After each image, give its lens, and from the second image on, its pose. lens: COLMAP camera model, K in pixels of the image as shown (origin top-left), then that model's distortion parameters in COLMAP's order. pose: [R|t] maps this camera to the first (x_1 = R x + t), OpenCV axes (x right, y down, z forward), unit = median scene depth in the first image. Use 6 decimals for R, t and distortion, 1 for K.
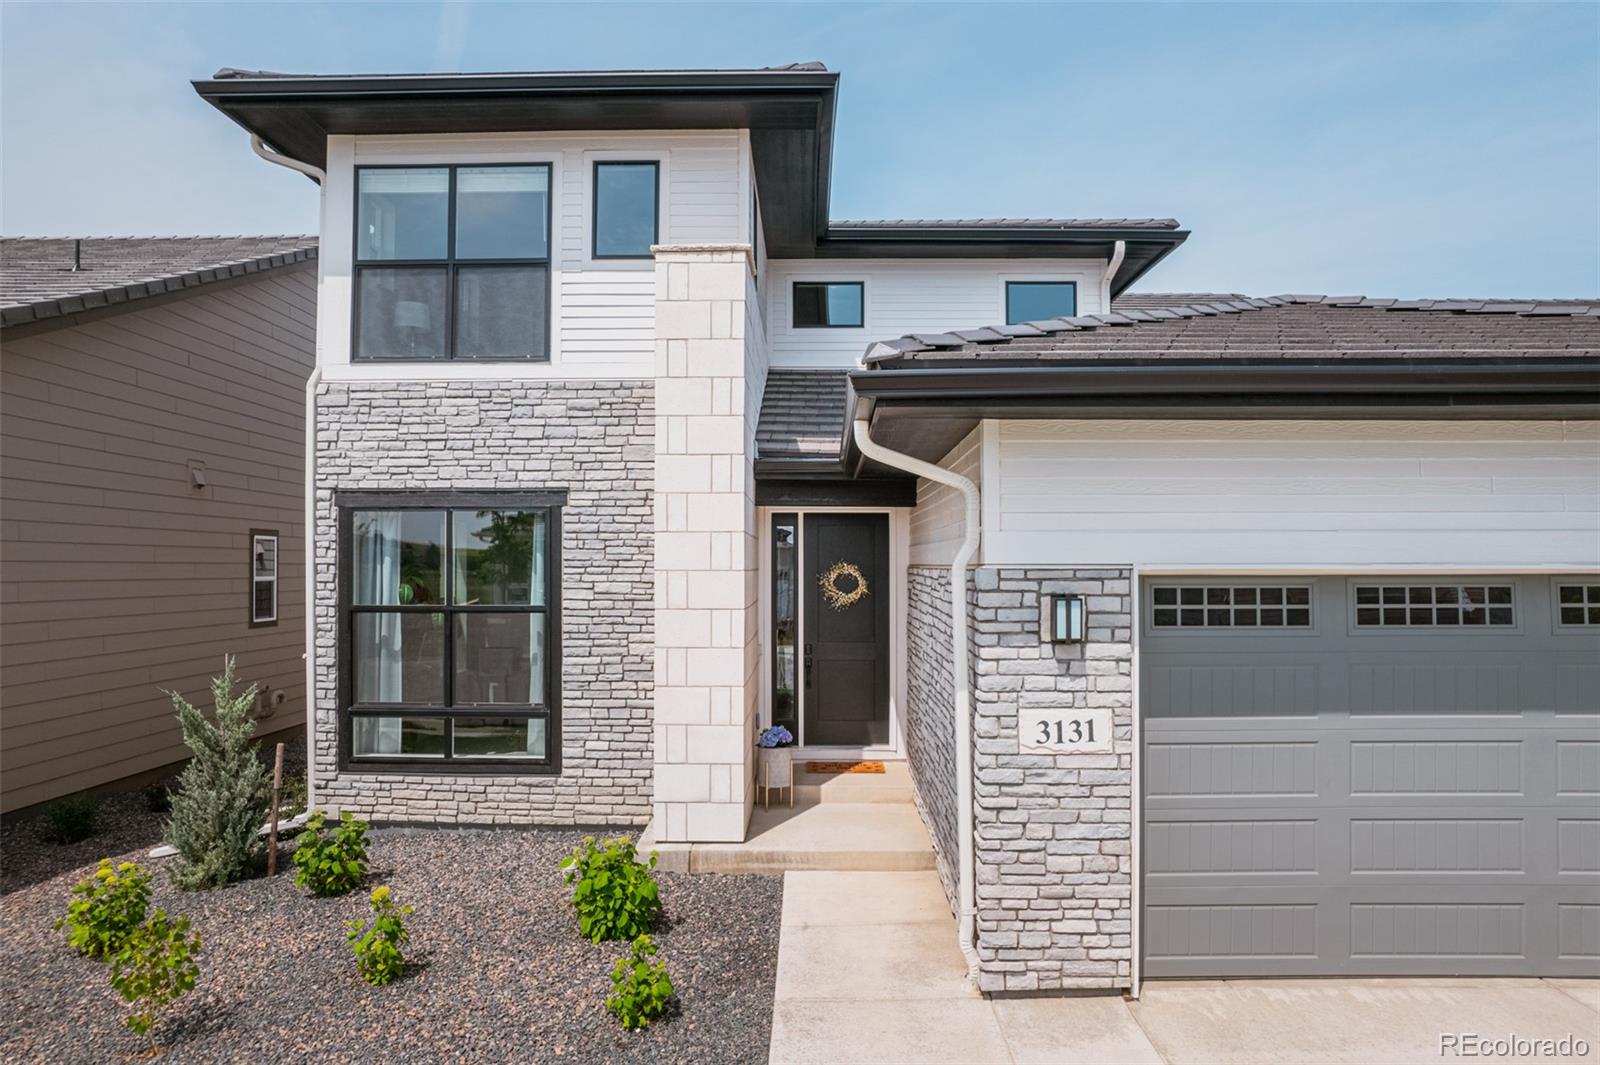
lens RADIAL K [[1037.8, 0, 802.0], [0, 1037.8, 577.2], [0, 0, 1]] dist [-0.082959, 0.069733]
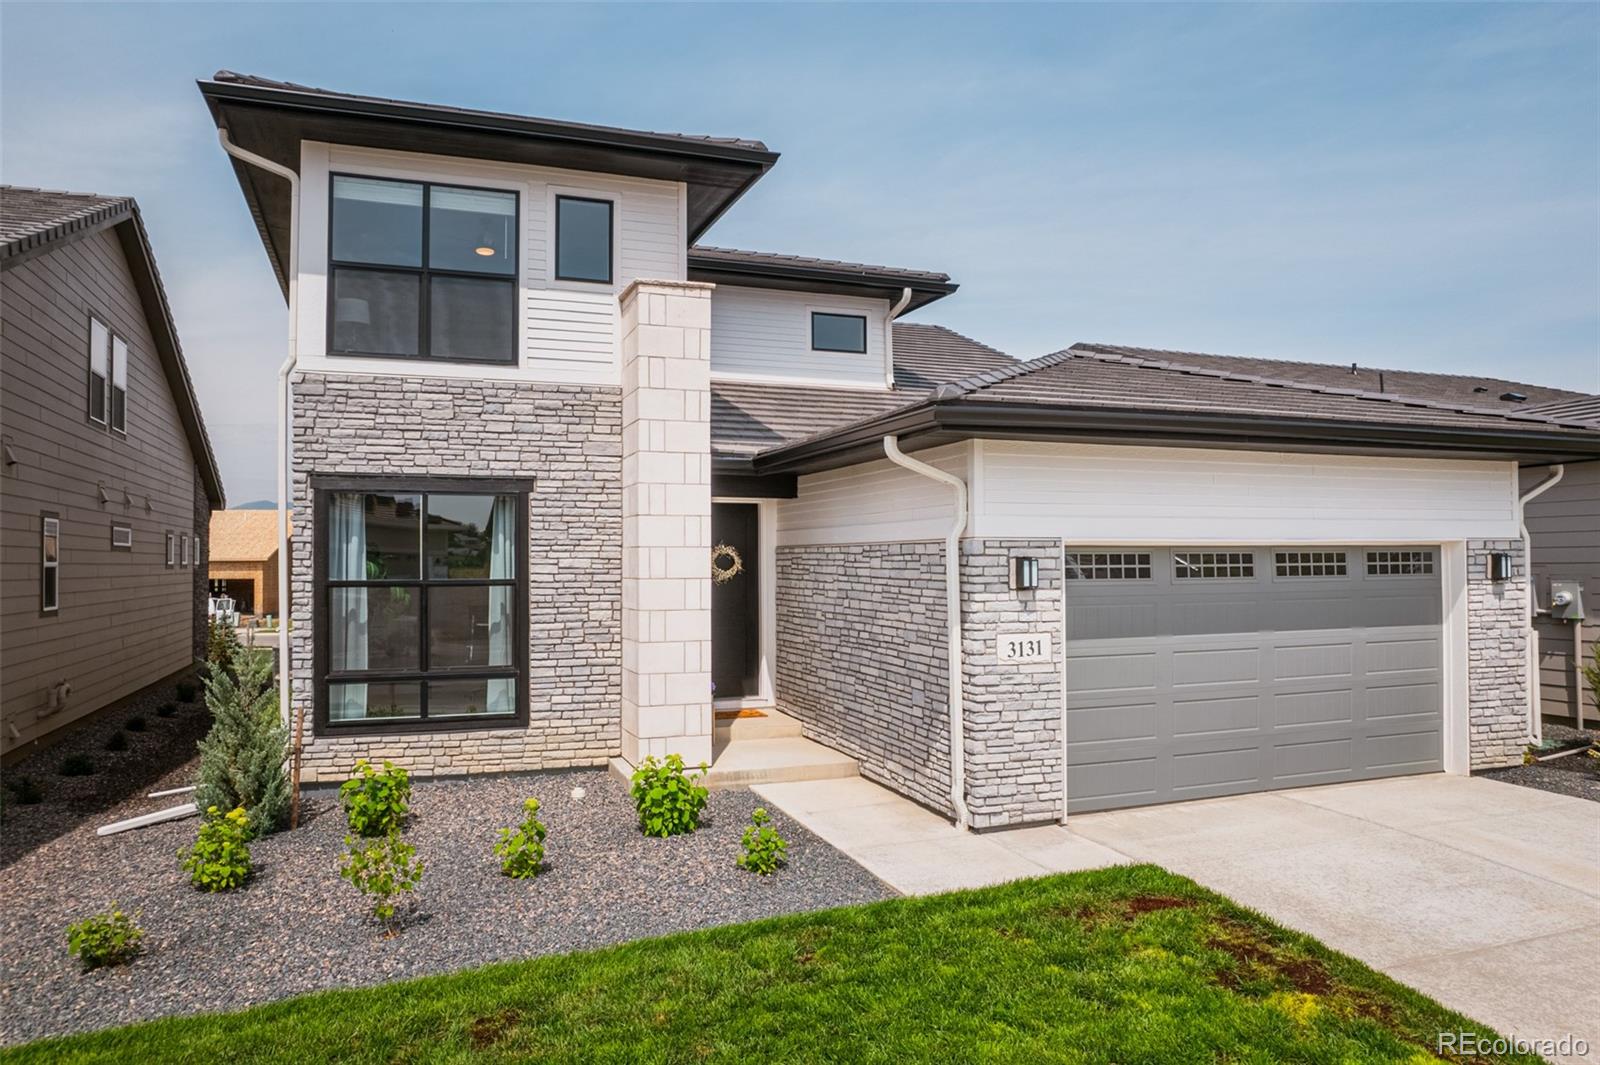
lens RADIAL K [[1037.8, 0, 802.0], [0, 1037.8, 577.2], [0, 0, 1]] dist [-0.082959, 0.069733]
pose [[0.936848, -0.008356, 0.349636, -0.350715], [0.007013, 0.999962, 0.005109, 0.021766], [-0.349665, -0.002334, 0.936872, -0.181374]]
